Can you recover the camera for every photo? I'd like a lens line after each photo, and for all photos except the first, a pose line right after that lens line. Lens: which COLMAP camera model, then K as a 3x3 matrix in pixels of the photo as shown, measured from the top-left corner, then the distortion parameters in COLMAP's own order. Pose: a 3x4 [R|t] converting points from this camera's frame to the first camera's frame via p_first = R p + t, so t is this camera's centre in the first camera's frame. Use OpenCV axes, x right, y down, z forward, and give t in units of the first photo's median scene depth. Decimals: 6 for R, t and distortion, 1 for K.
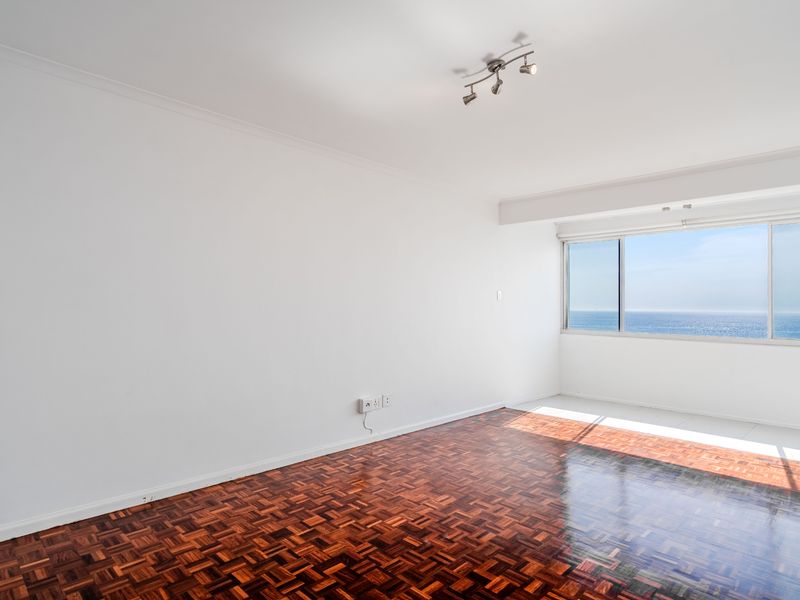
lens RADIAL K [[472.2, 0, 386.8], [0, 472.2, 310.4], [0, 0, 1]] dist [0.003993, 0.001564]
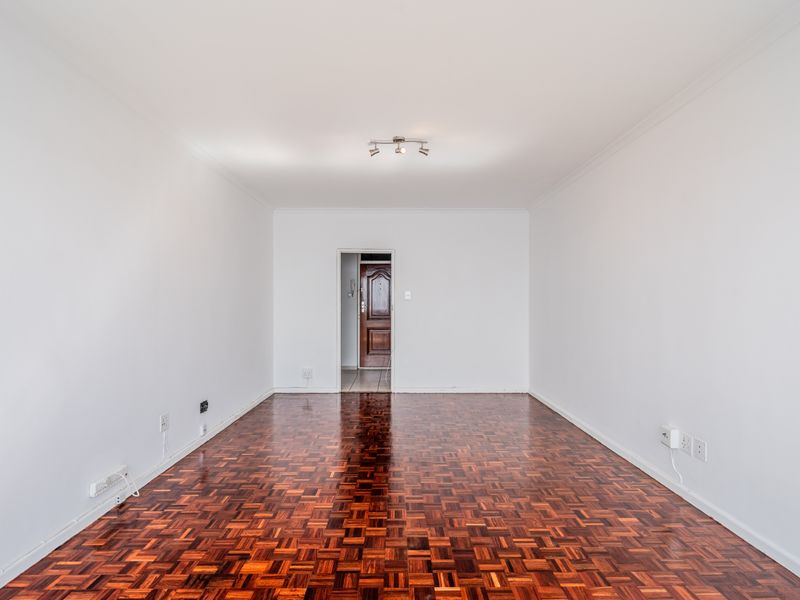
lens RADIAL K [[472.2, 0, 400.1], [0, 472.2, 306.1], [0, 0, 1]] dist [0.003993, 0.001564]
pose [[-0.699872, -0.011453, -0.714176, 0.797914], [-0.011070, 0.999925, -0.005188, 0.007365], [0.714182, 0.004275, -0.699947, 1.248811]]
